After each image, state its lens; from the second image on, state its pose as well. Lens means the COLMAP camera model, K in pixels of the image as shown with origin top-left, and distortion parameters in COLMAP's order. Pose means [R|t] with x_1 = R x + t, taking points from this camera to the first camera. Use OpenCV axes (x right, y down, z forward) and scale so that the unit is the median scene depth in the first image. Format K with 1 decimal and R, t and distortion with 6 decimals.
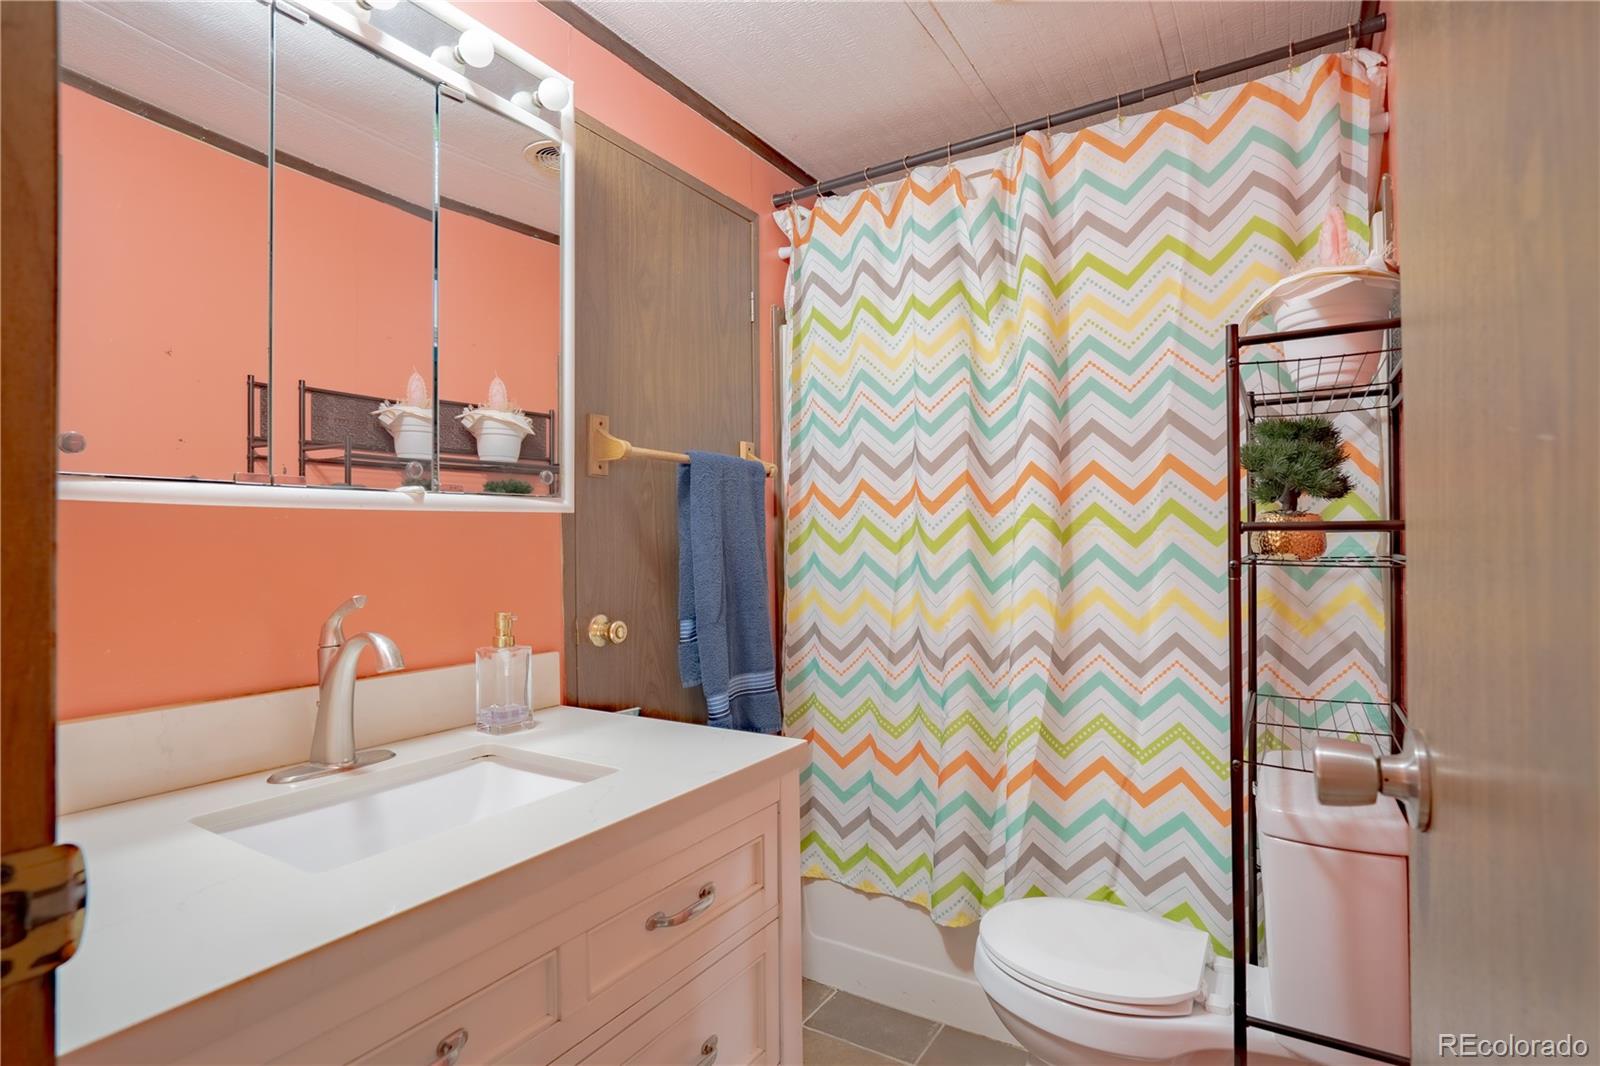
lens RADIAL K [[782.7, 0, 804.4], [0, 782.7, 533.5], [0, 0, 1]] dist [-0.032347, -0.000112]
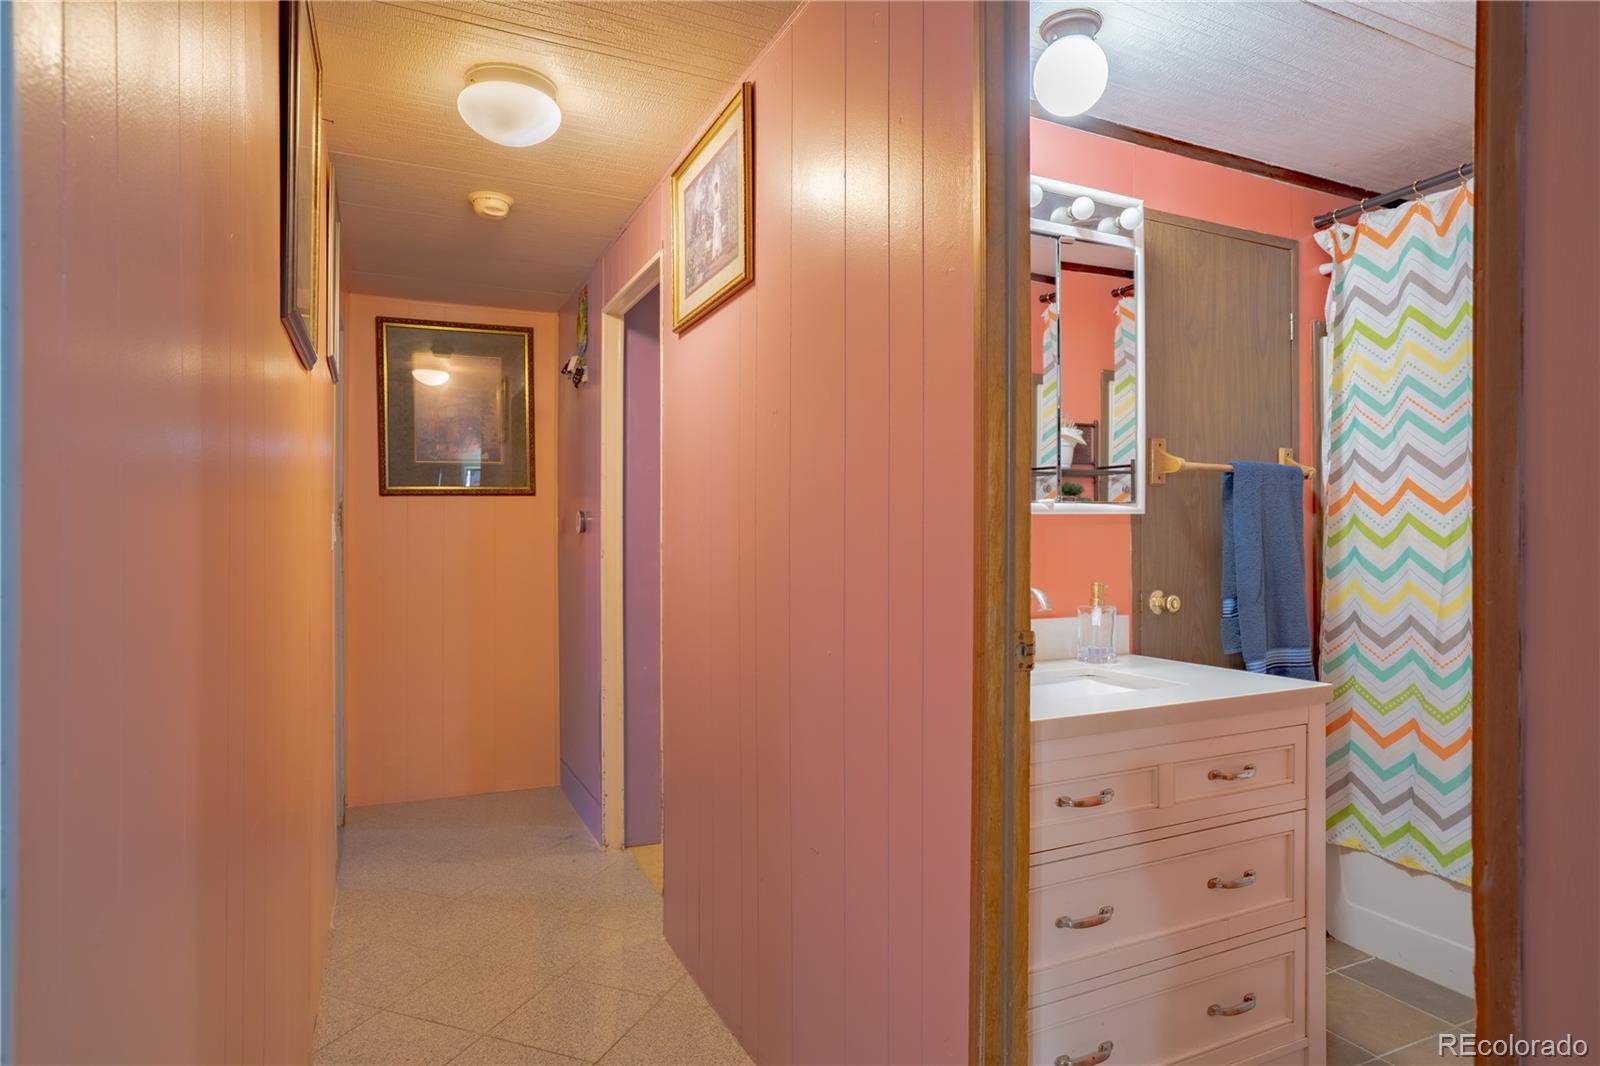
lens RADIAL K [[892.0, 0, 794.1], [0, 892.0, 531.5], [0, 0, 1]] dist [-0.024359, 0.014252]
pose [[0.835407, 0.008575, -0.549566, 0.038463], [-0.003391, 0.999940, 0.010448, -0.006677], [0.549622, -0.006865, 0.835385, -0.467122]]
